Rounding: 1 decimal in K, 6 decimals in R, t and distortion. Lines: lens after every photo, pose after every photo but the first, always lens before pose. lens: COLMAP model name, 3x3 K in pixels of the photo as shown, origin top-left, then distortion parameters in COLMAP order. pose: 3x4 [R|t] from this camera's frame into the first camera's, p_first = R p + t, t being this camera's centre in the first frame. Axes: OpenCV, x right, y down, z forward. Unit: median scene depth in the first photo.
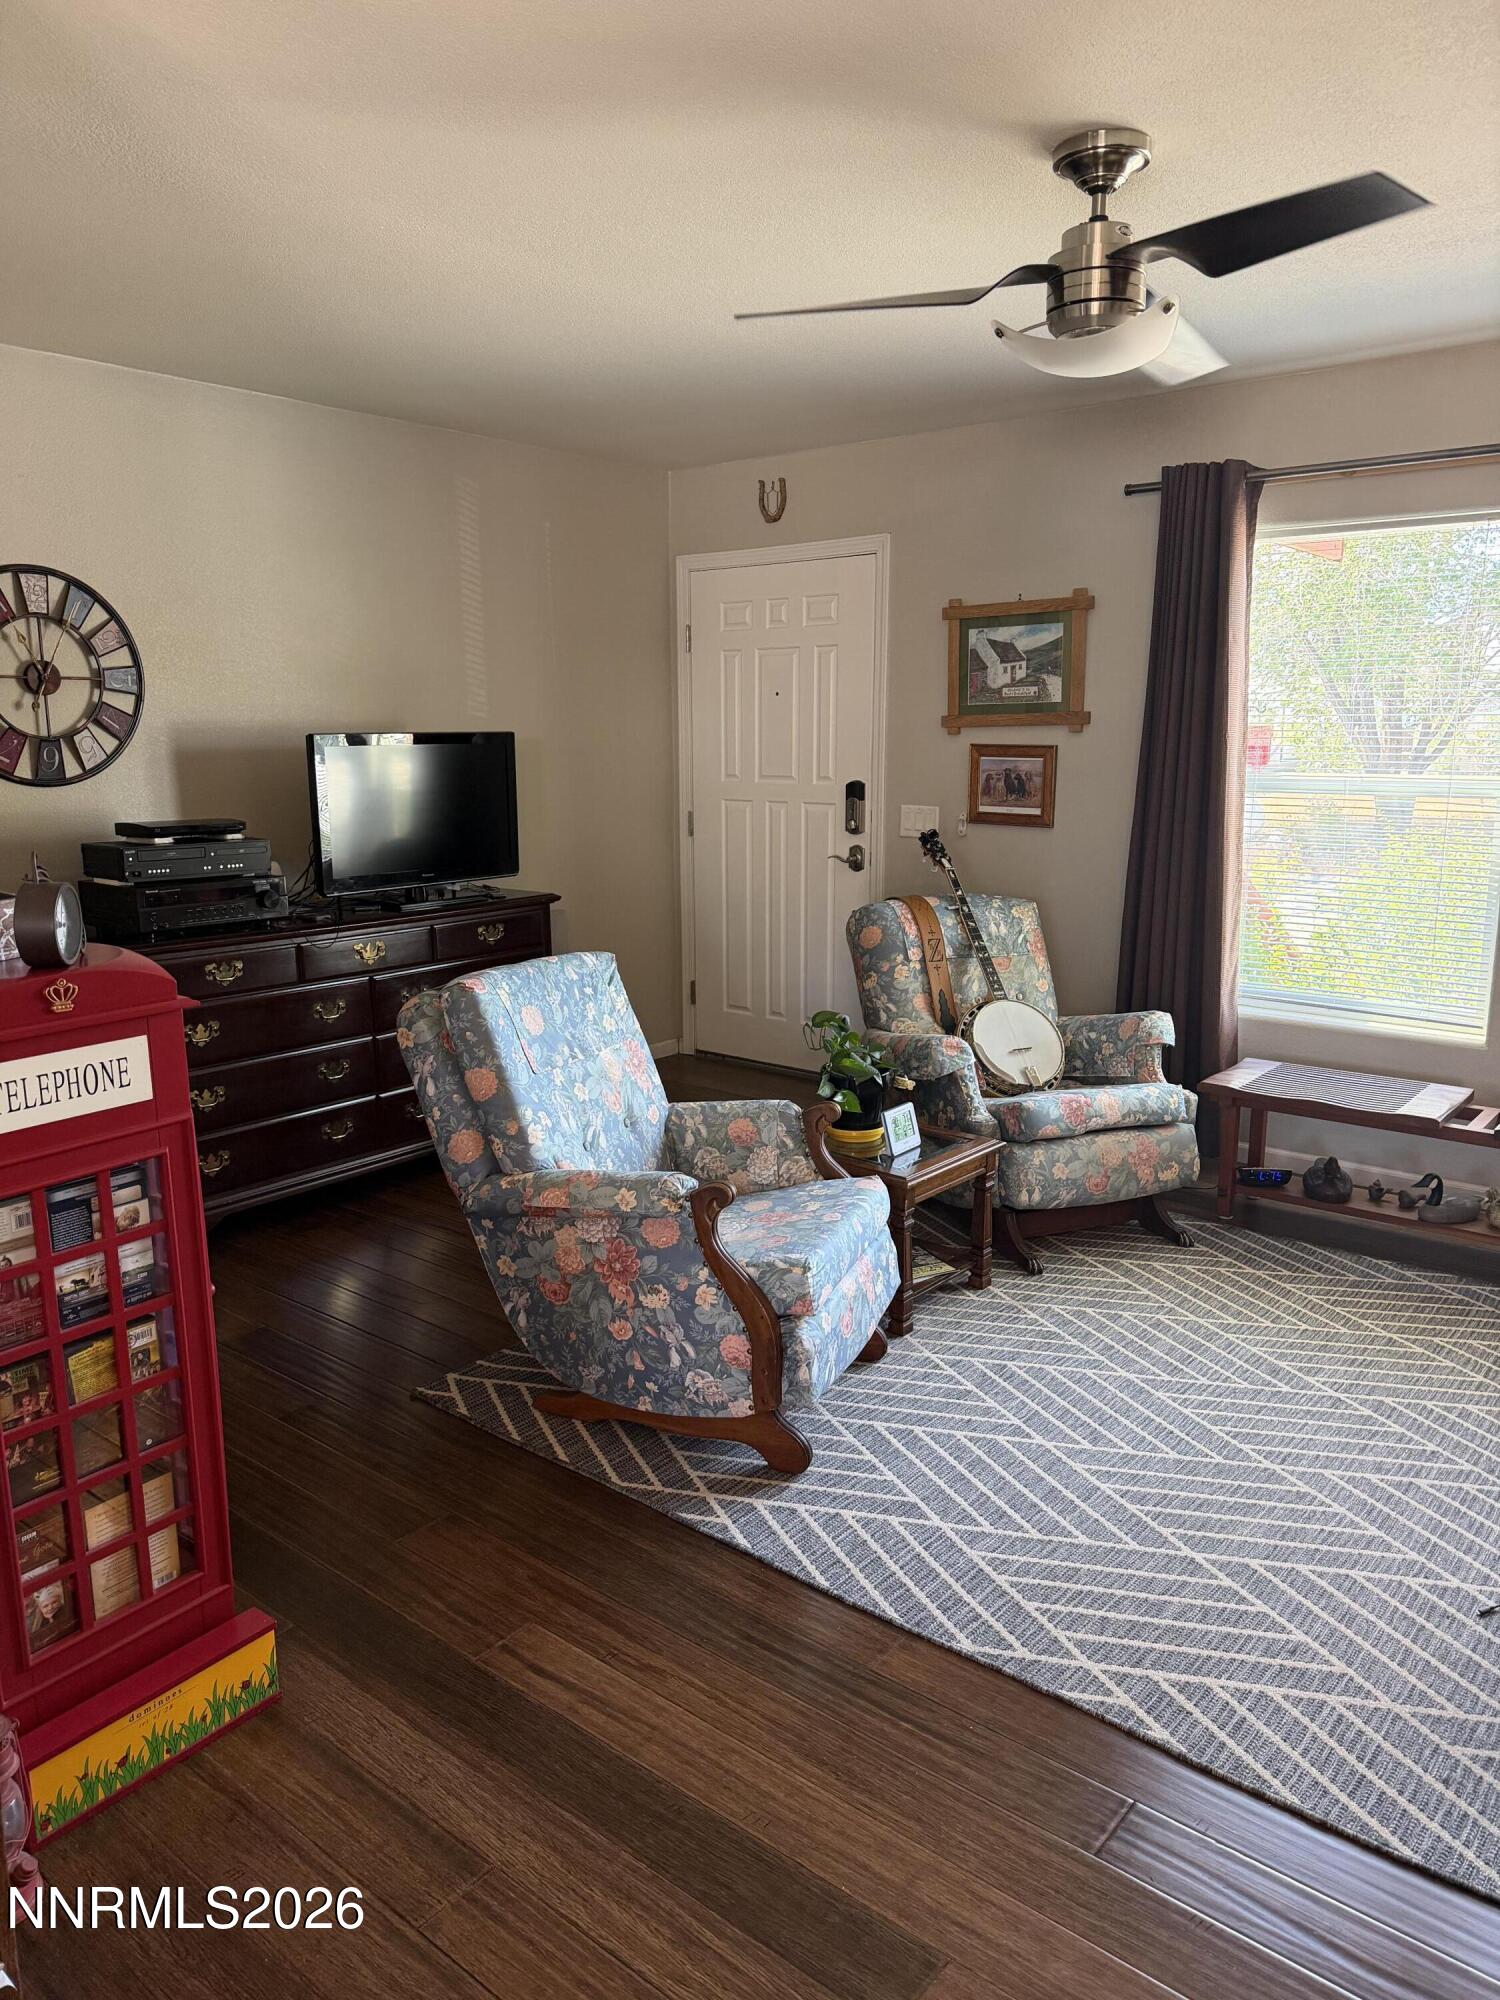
lens RADIAL K [[1408.8, 0, 769.0], [0, 1408.8, 1005.8], [0, 0, 1]] dist [0.070469, -0.061920]
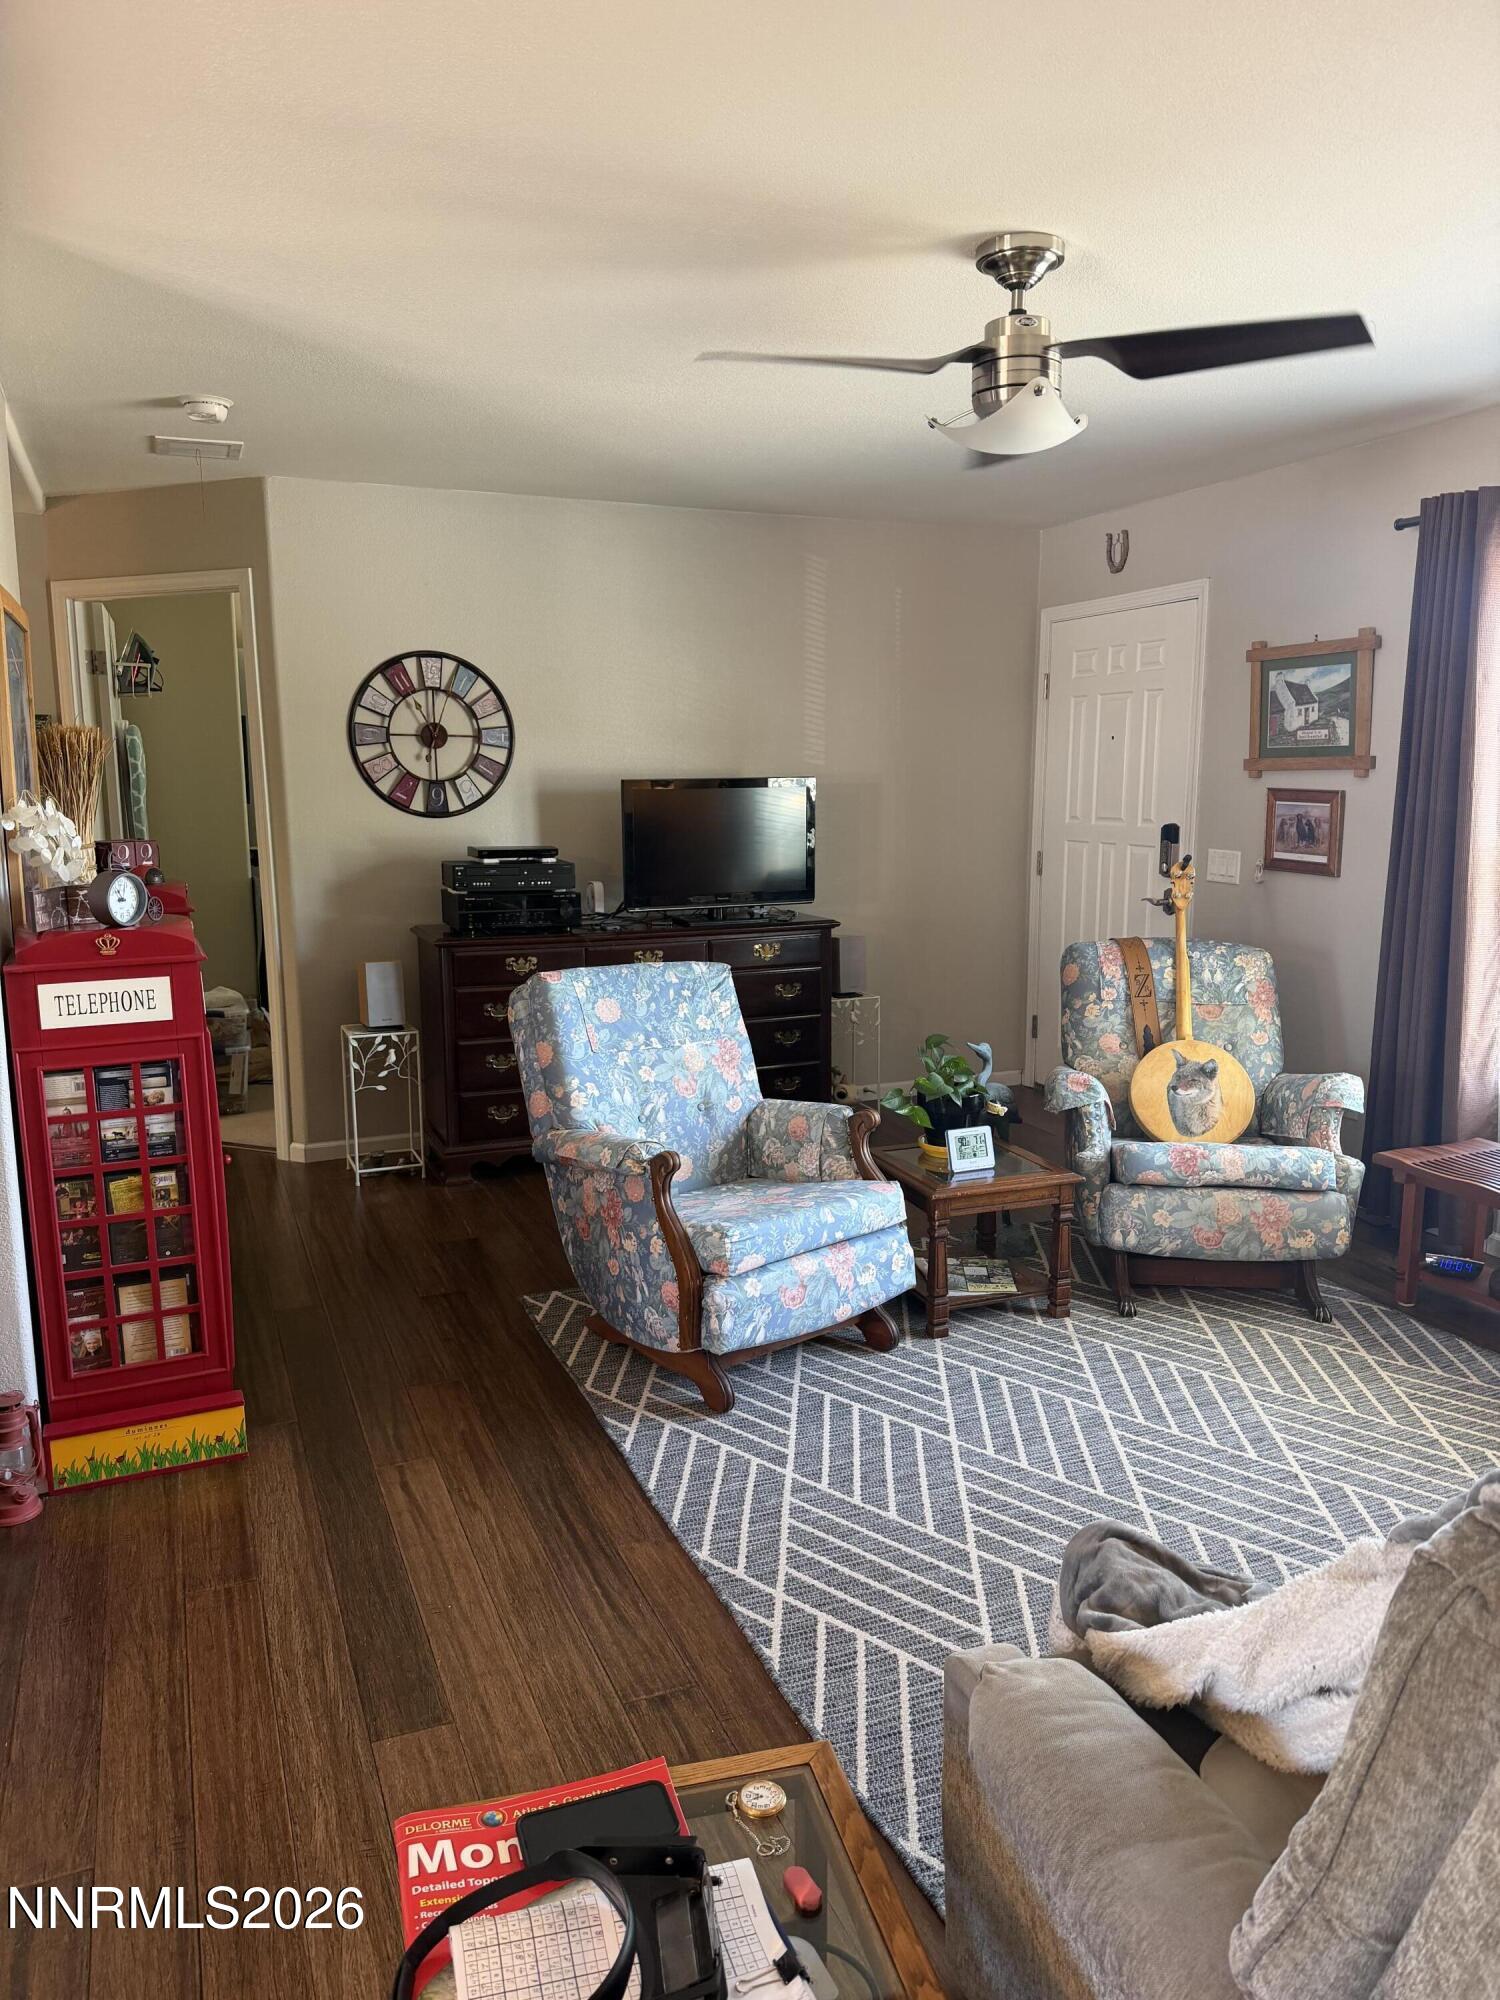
lens RADIAL K [[1408.8, 0, 754.0], [0, 1408.8, 1006.8], [0, 0, 1]] dist [0.070469, -0.061920]
pose [[0.883431, 0.079666, -0.461739, 0.453714], [-0.092781, 0.995670, -0.005728, 0.002381], [0.459284, 0.047901, 0.886997, -0.024385]]
